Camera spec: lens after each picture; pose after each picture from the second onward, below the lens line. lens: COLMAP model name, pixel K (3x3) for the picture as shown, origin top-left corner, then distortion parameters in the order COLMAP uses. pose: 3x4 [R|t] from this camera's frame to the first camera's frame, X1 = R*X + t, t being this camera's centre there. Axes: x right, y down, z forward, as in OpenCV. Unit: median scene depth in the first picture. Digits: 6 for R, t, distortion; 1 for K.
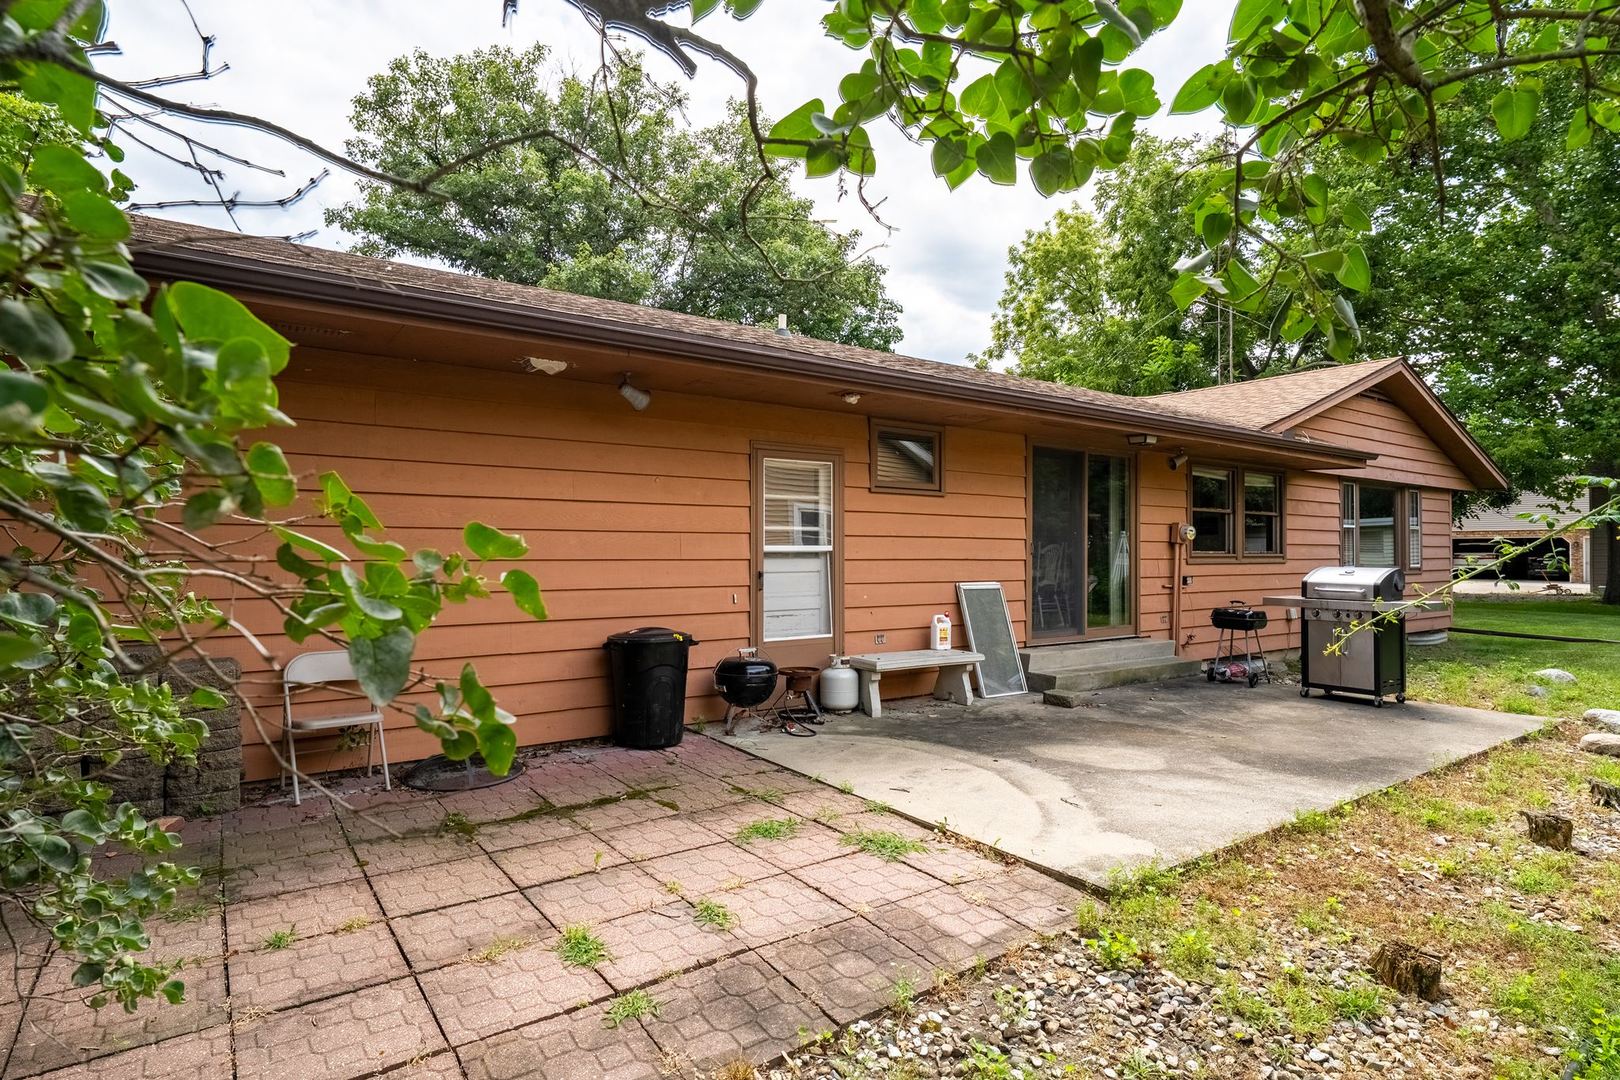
lens RADIAL K [[836.8, 0, 804.2], [0, 836.8, 539.7], [0, 0, 1]] dist [0.011616, 0.000167]
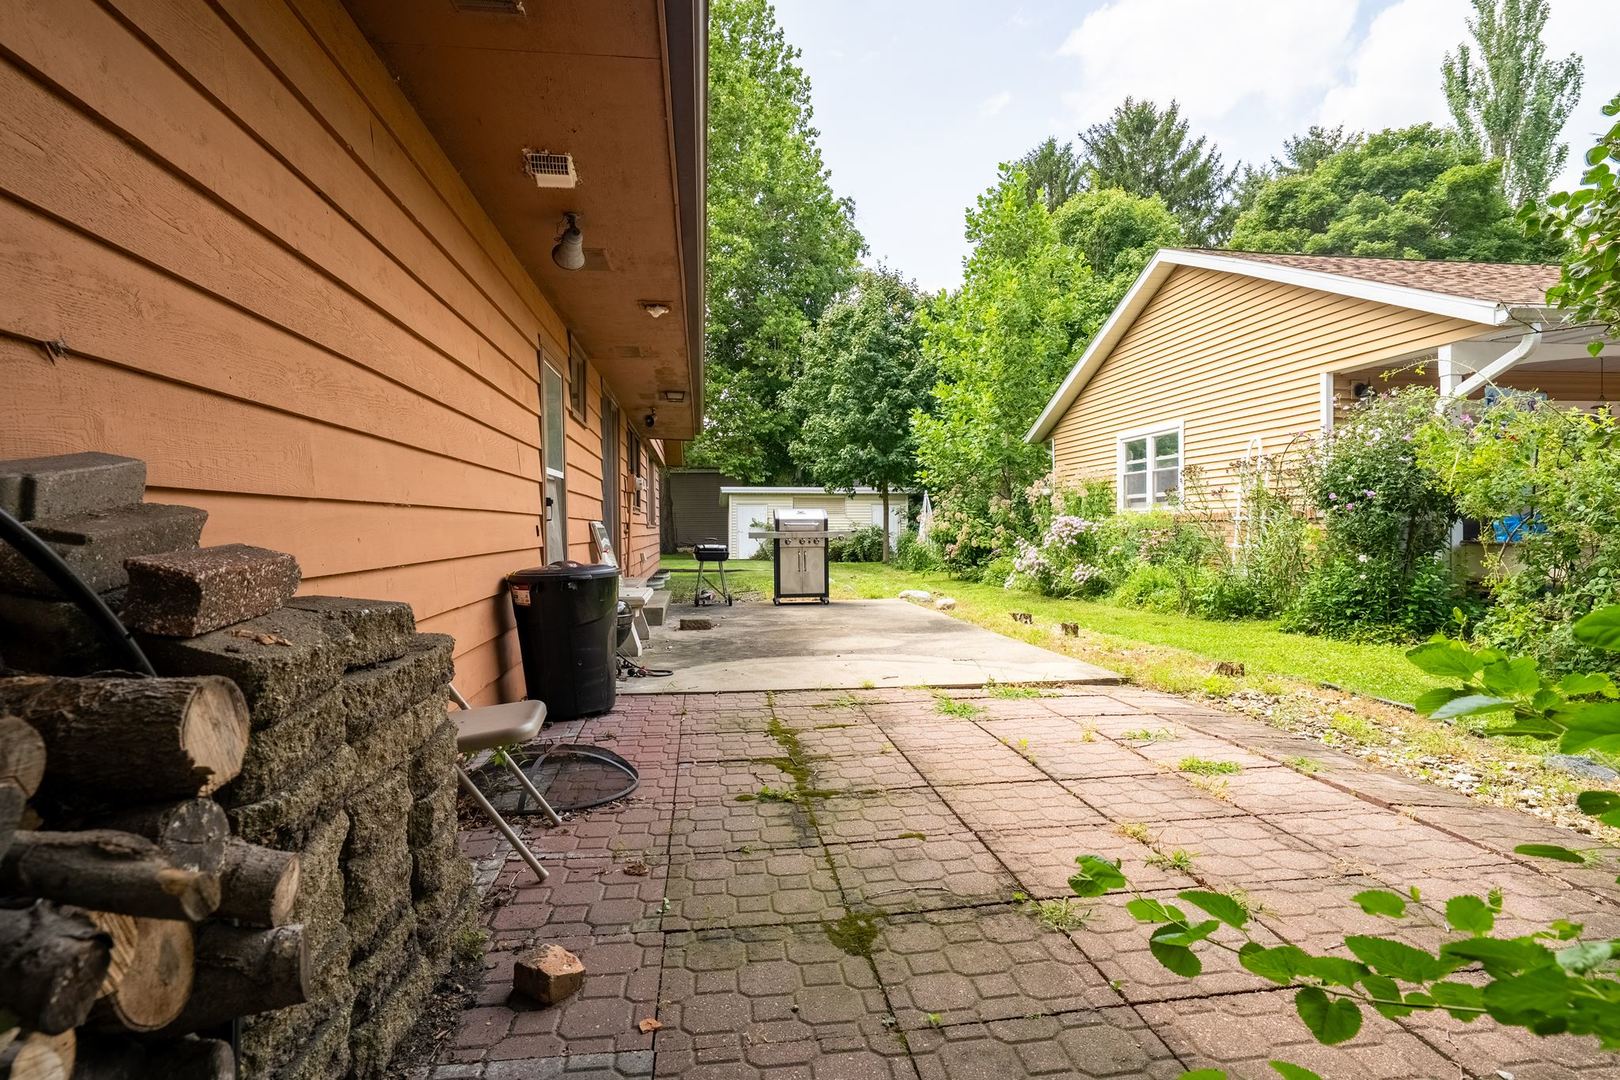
lens RADIAL K [[836.8, 0, 811.5], [0, 836.8, 530.7], [0, 0, 1]] dist [0.011616, 0.000167]
pose [[0.464887, -0.013971, 0.885260, -1.113872], [0.011410, 0.999887, 0.009789, 0.111326], [-0.885297, 0.005550, 0.464994, 0.696100]]
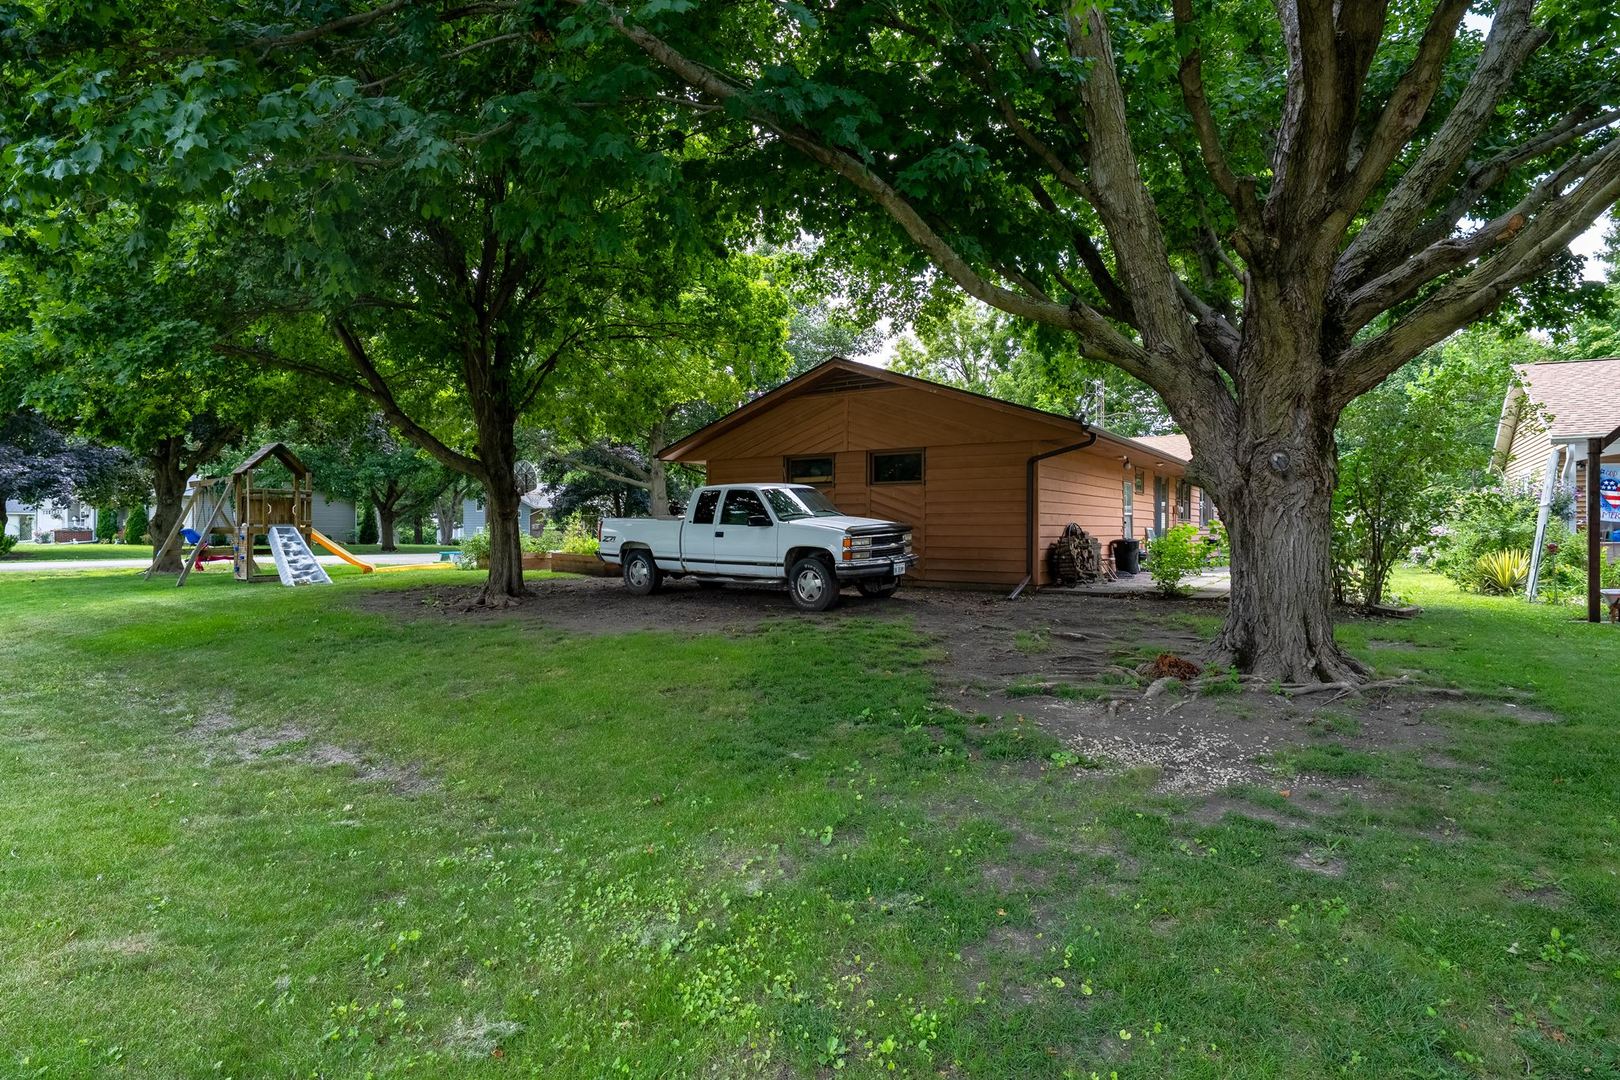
lens RADIAL K [[836.8, 0, 809.4], [0, 836.8, 540.0], [0, 0, 1]] dist [0.011616, 0.000167]
pose [[0.936215, -0.007773, 0.351342, -3.685813], [0.000854, 0.999803, 0.019843, 0.076647], [-0.351426, -0.018277, 0.936037, -2.386160]]
